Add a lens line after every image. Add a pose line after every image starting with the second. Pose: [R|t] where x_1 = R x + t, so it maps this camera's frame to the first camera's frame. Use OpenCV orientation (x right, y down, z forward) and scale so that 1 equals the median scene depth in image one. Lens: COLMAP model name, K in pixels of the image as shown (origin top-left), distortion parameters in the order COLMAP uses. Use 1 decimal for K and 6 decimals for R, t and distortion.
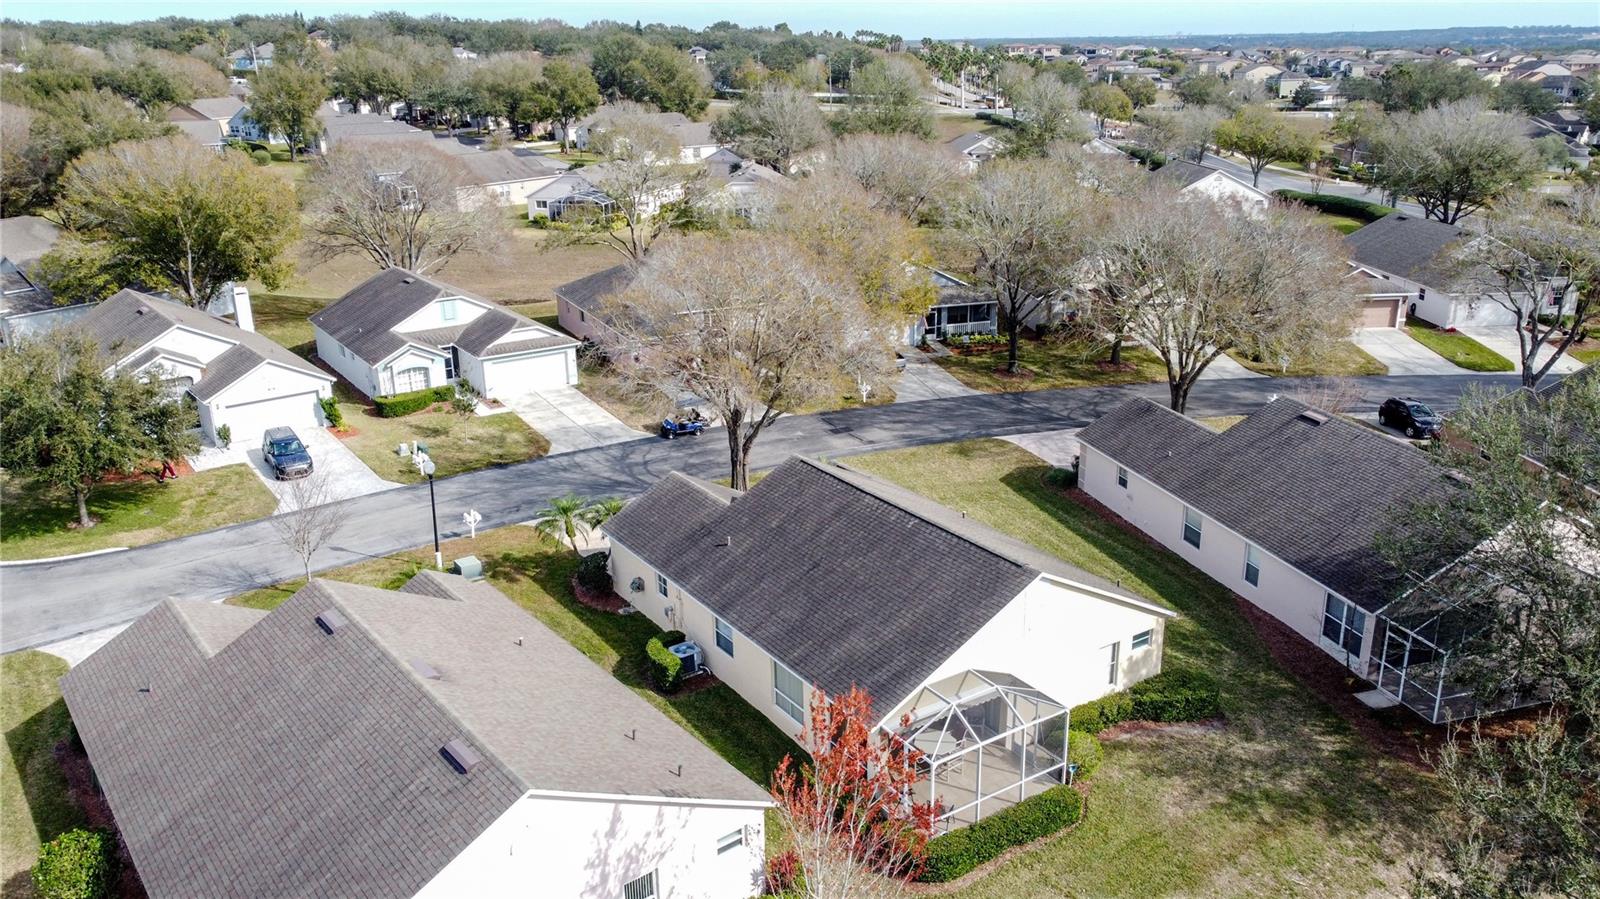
lens RADIAL K [[1204.4, 0, 800.6], [0, 1204.4, 454.3], [0, 0, 1]] dist [0.000484, -0.012601]
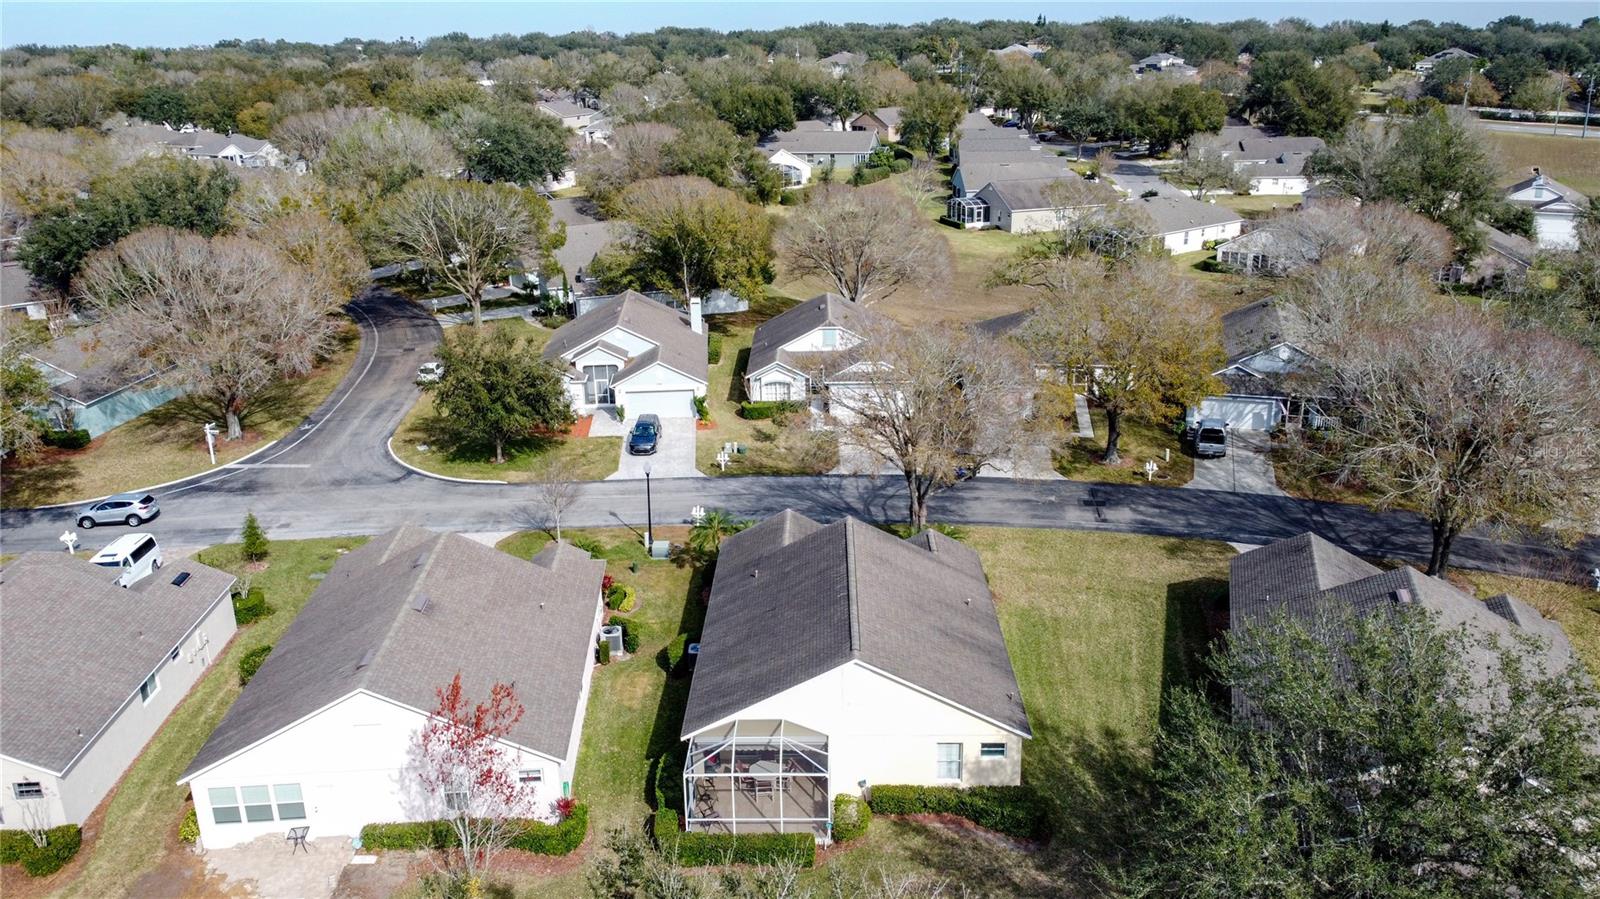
lens RADIAL K [[1204.4, 0, 805.3], [0, 1204.4, 447.9], [0, 0, 1]] dist [0.000484, -0.012601]
pose [[0.825536, 0.179194, -0.535145, 0.368599], [-0.176666, 0.982647, 0.056509, -0.079740], [0.535985, 0.047892, 0.842868, -0.014062]]
